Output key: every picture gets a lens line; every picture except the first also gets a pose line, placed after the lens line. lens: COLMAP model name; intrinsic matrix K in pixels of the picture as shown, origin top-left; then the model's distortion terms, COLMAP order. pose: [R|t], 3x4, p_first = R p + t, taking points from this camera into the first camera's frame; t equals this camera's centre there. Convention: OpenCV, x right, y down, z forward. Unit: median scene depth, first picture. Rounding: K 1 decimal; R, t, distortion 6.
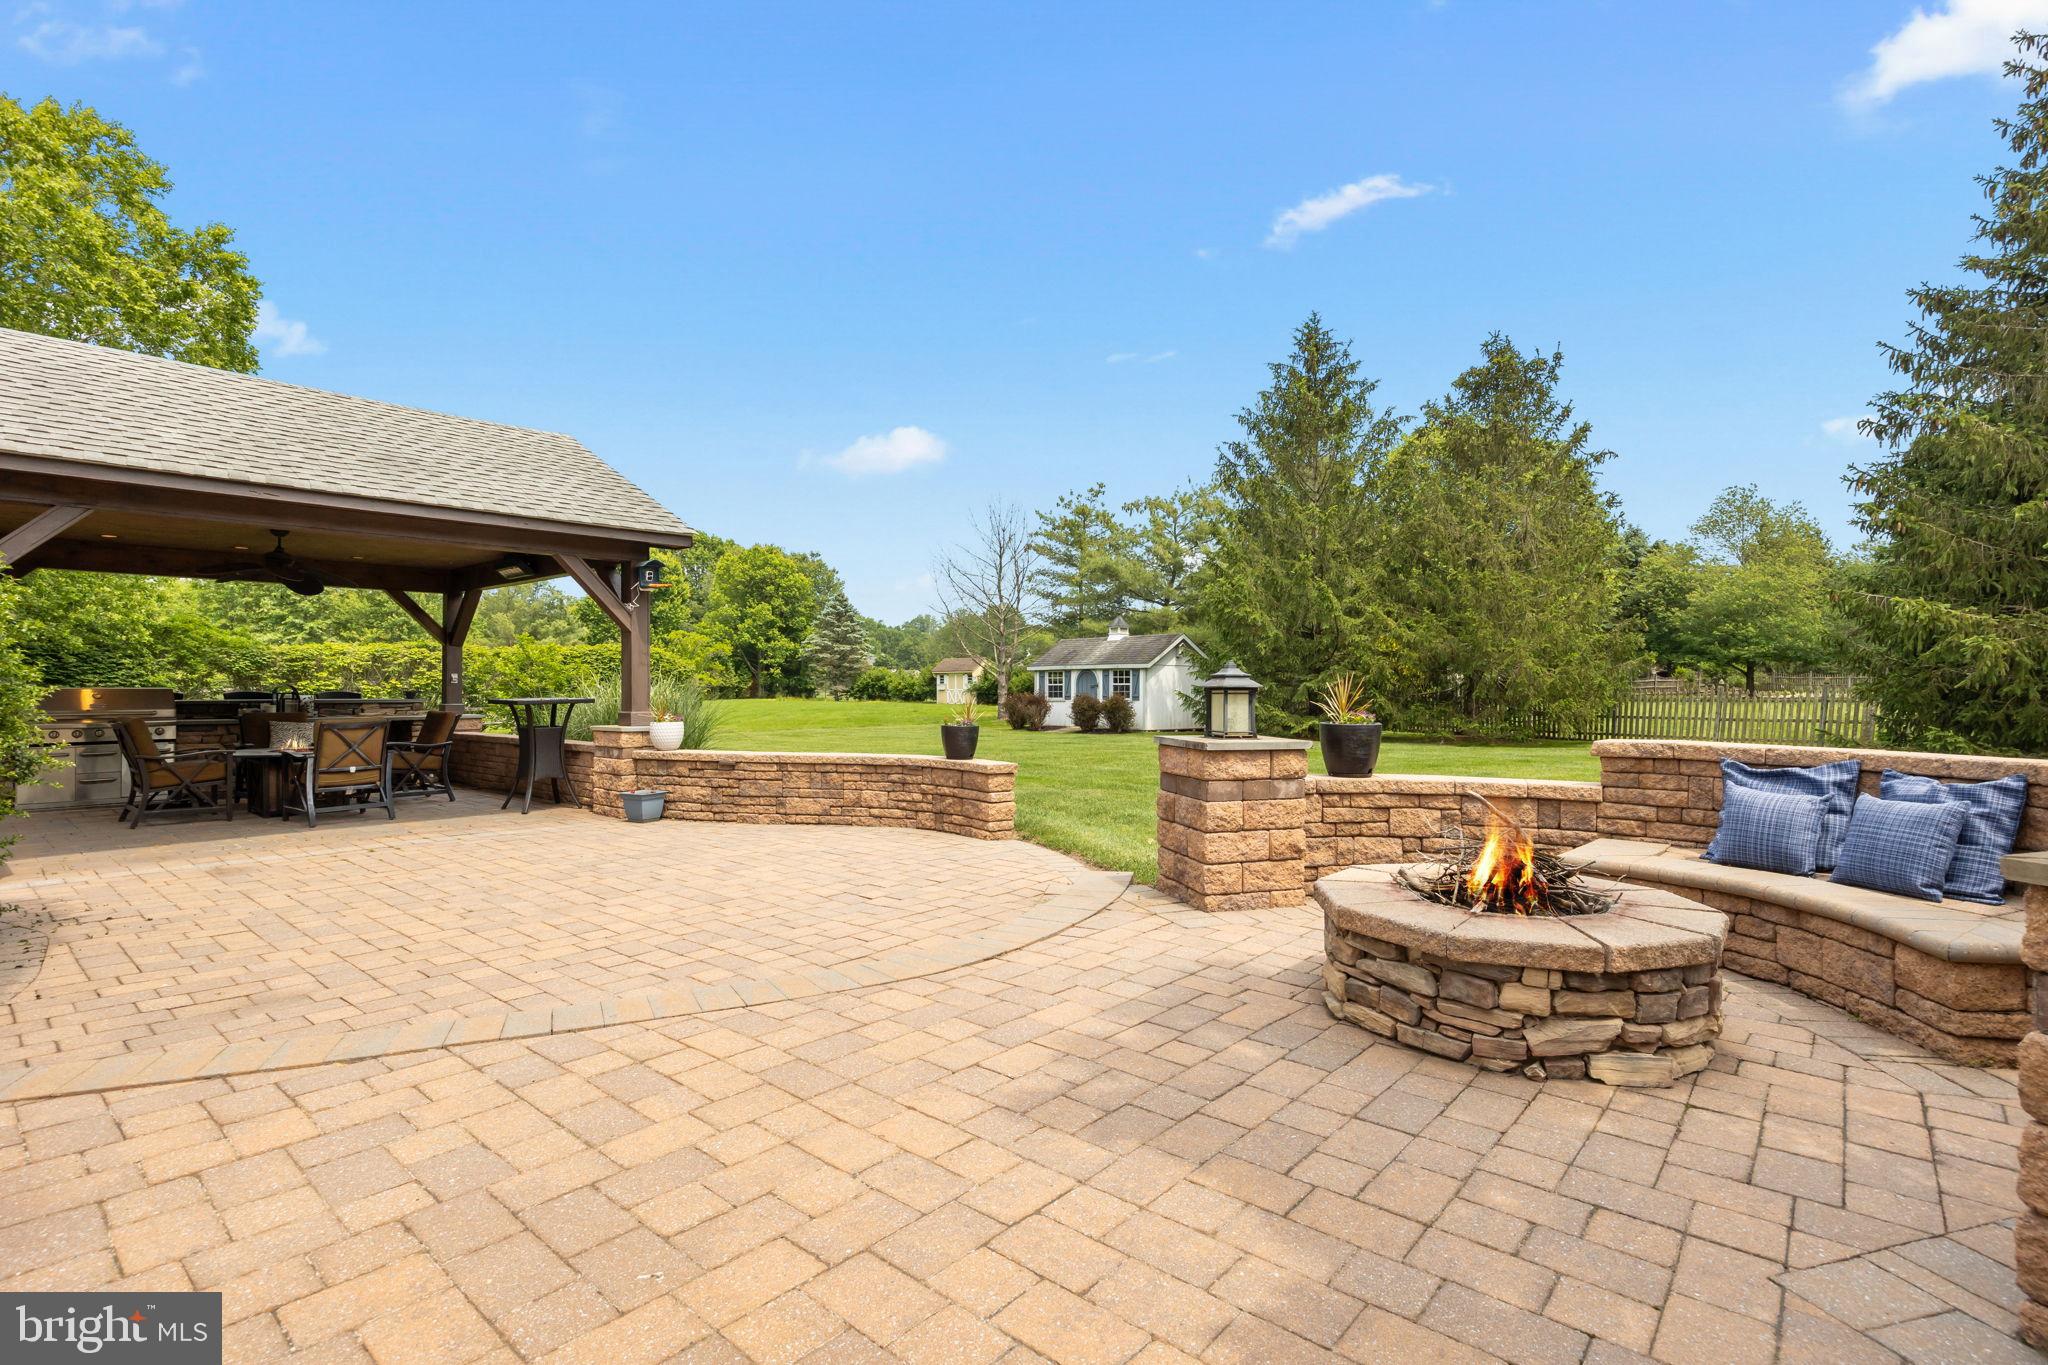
lens RADIAL K [[966.9, 0, 1024.0], [0, 966.9, 682.5], [0, 0, 1]] dist [-0.011375, 0.000098]
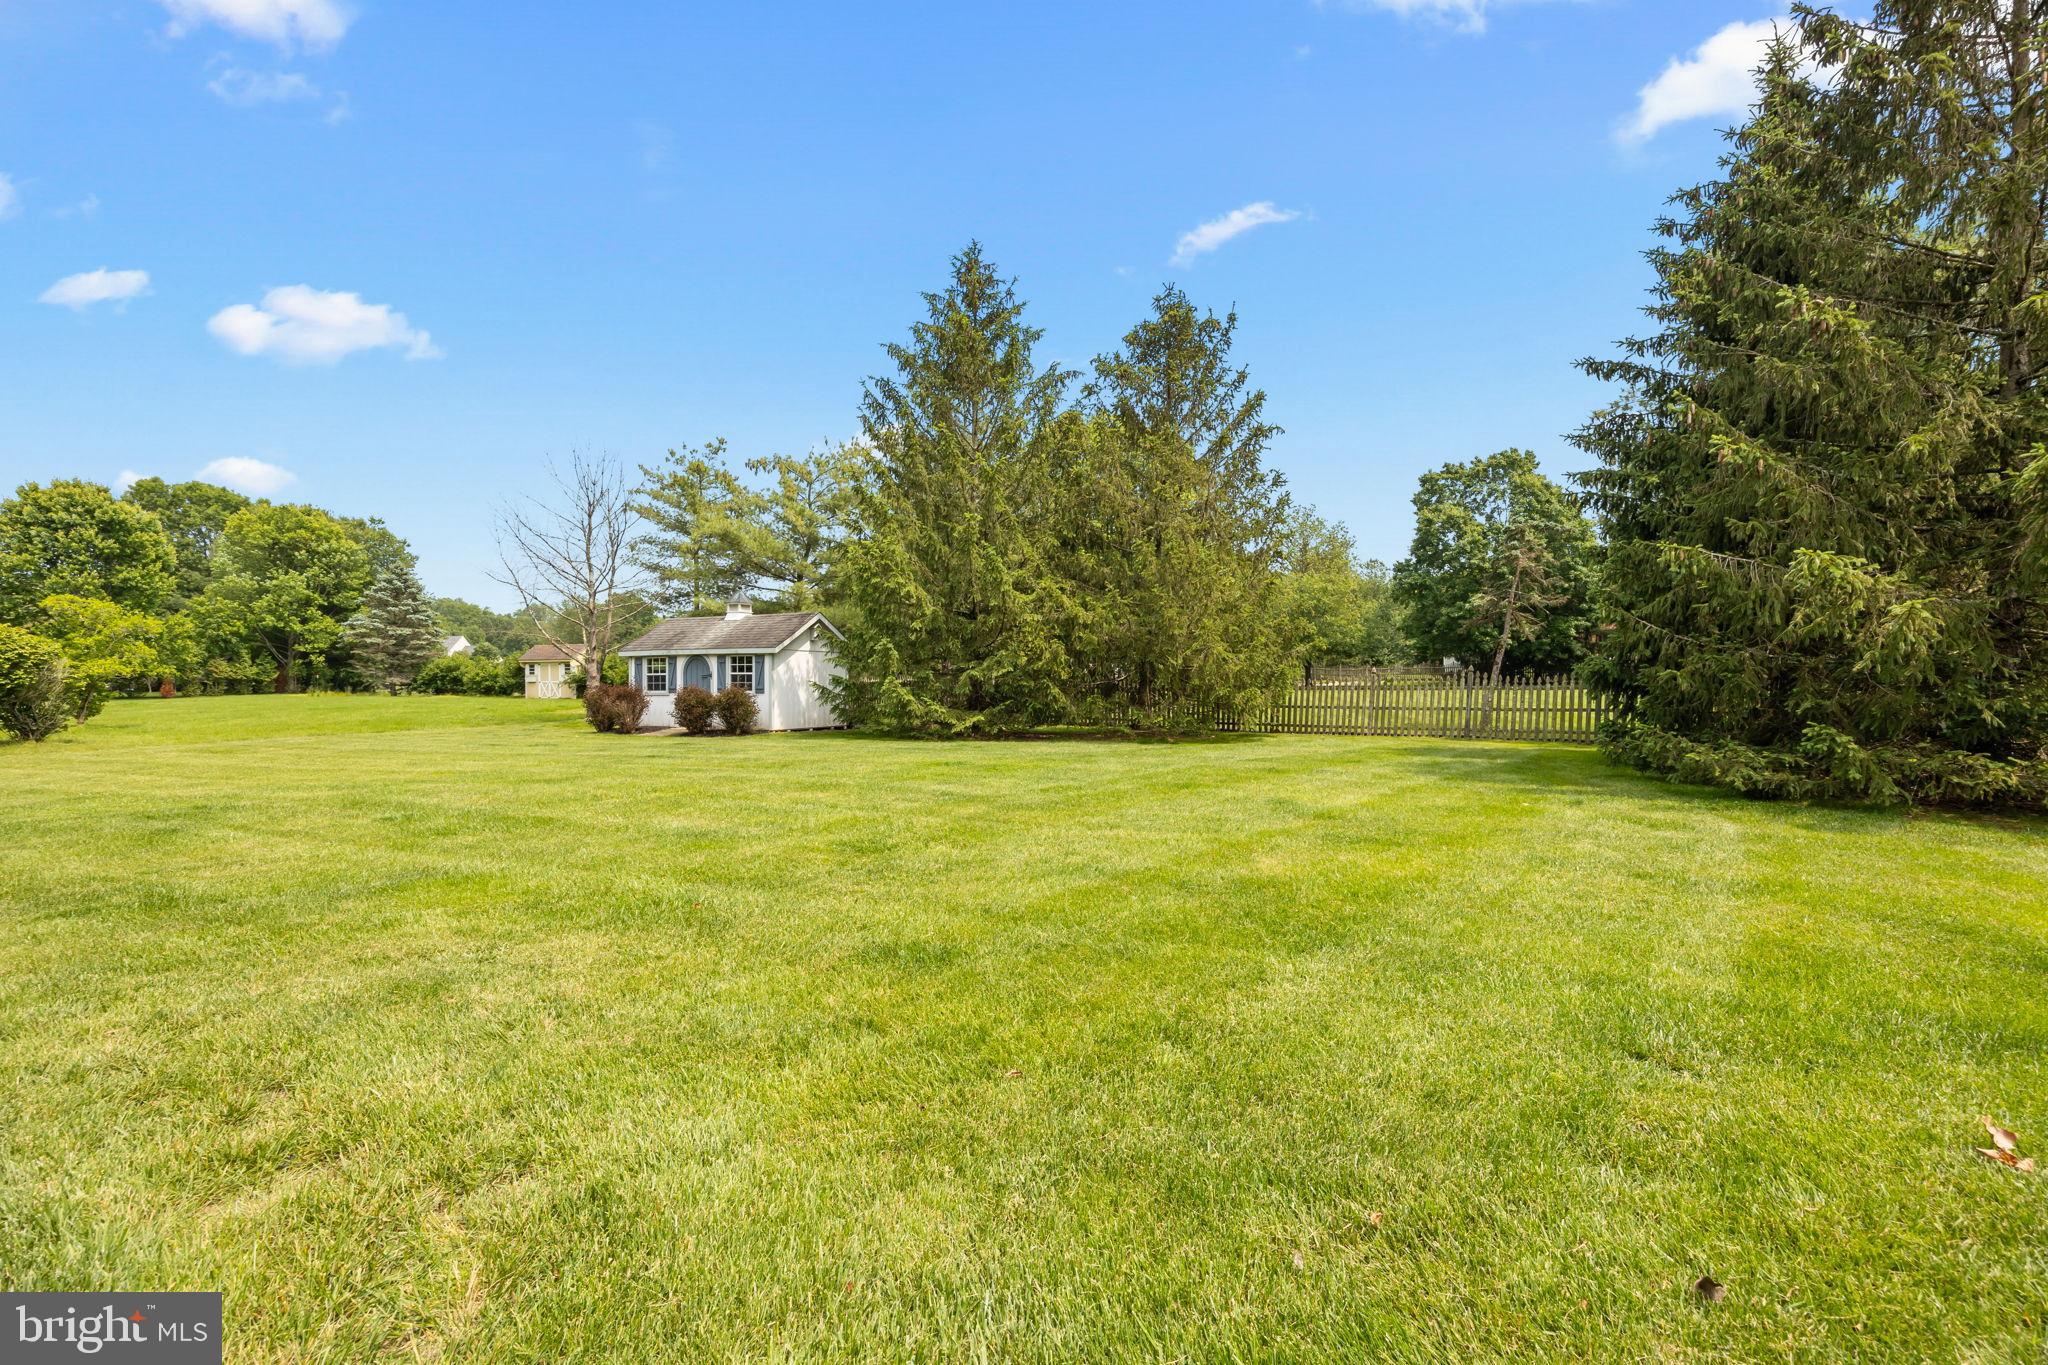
lens RADIAL K [[868.1, 0, 1024.0], [0, 868.1, 682.5], [0, 0, 1]] dist [-0.028442, -0.000046]
pose [[0.922507, -0.004015, 0.385960, 0.034403], [0.000648, 0.999961, 0.008852, 0.002612], [-0.385980, -0.007916, 0.922473, 0.213049]]
